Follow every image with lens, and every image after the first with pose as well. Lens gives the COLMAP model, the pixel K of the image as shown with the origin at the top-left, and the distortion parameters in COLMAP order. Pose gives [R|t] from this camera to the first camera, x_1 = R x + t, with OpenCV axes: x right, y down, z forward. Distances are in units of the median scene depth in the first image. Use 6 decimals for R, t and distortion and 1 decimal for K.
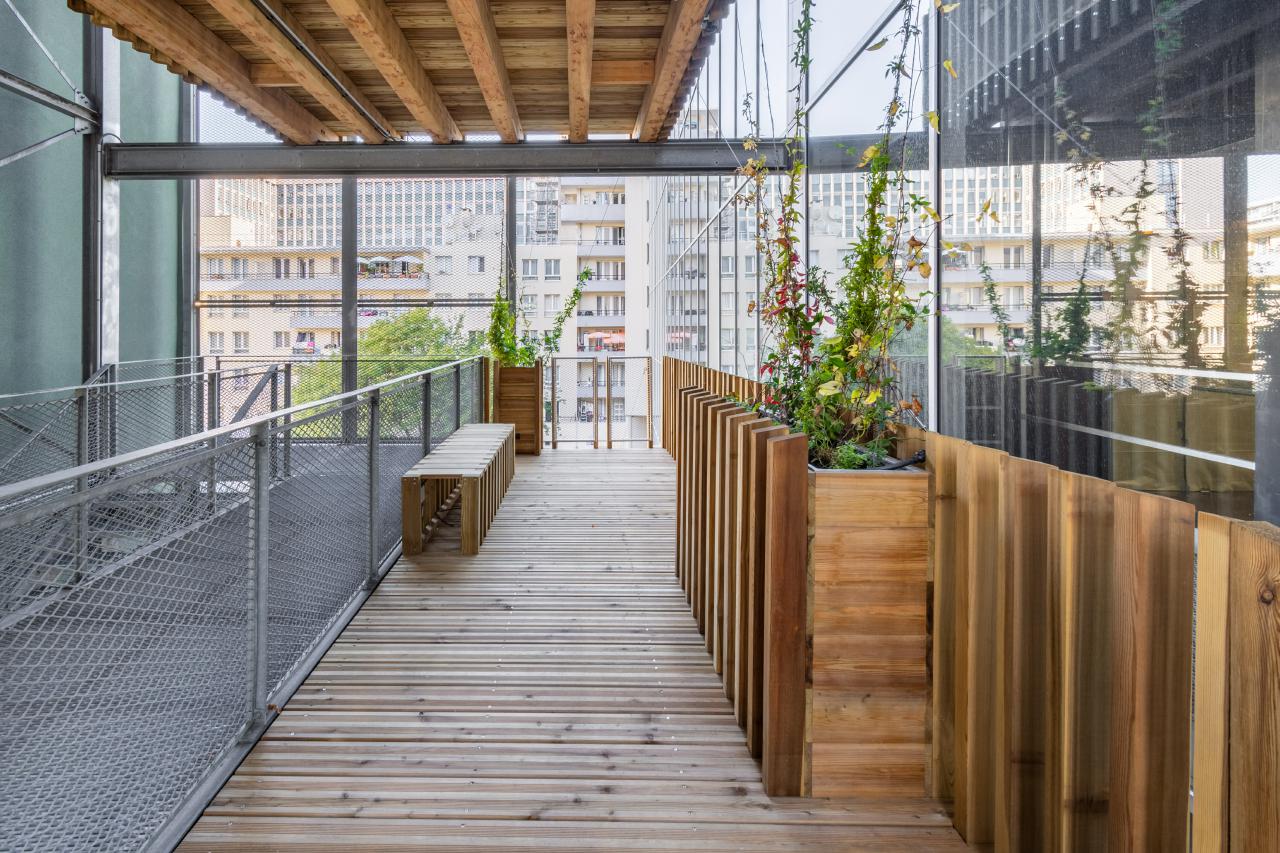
lens RADIAL K [[621.5, 0, 639.0], [0, 621.5, 333.2], [0, 0, 1]] dist [-0.000621, -0.001249]
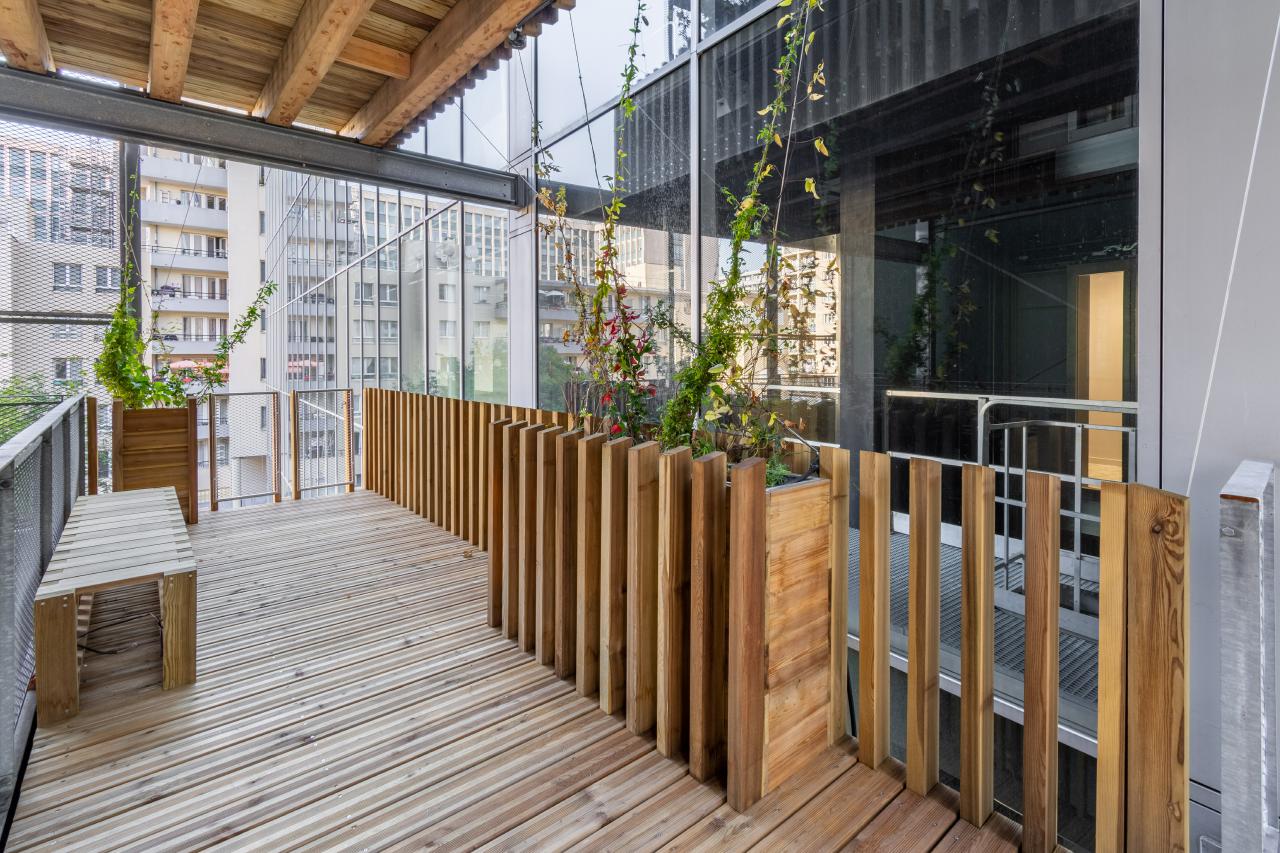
lens RADIAL K [[555.2, 0, 639.8], [0, 555.2, 365.4], [0, 0, 1]] dist [0.000668, -0.000336]
pose [[0.777598, -0.004896, 0.628742, -0.193162], [0.000640, 0.999975, 0.006995, -0.001274], [-0.628761, -0.005037, 0.777582, 0.153054]]
